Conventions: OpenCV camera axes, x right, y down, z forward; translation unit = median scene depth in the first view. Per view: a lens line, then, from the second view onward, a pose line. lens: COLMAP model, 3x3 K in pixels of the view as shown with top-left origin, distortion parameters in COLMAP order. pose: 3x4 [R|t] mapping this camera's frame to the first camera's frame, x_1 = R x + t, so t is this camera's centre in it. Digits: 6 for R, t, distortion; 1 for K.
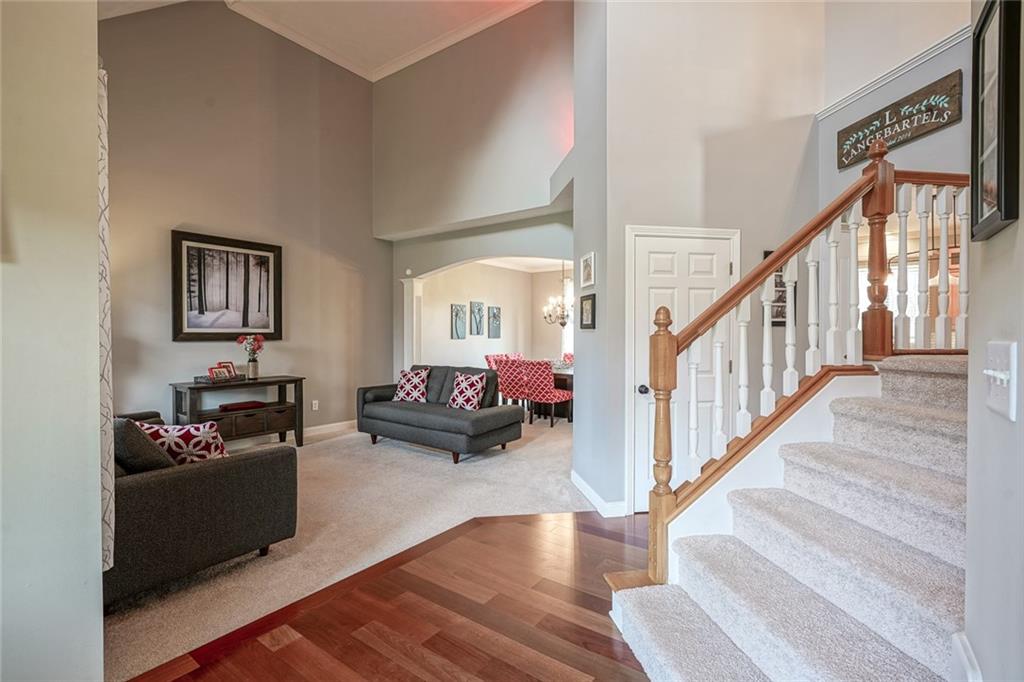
lens RADIAL K [[462.7, 0, 509.5], [0, 462.7, 343.4], [0, 0, 1]] dist [-0.006155, 0.000569]
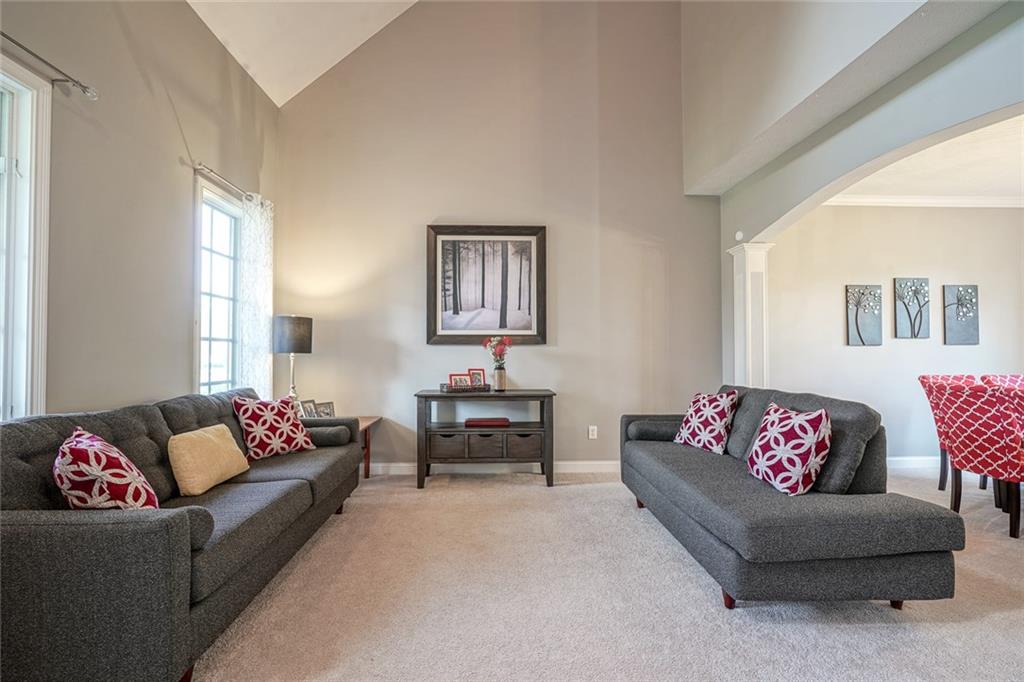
lens RADIAL K [[462.7, 0, 509.5], [0, 462.7, 343.4], [0, 0, 1]] dist [-0.006155, 0.000569]
pose [[0.626800, -0.017416, -0.778985, 0.093139], [-0.014020, 0.999336, -0.033624, 0.021059], [0.779054, 0.031996, 0.626140, 0.503322]]
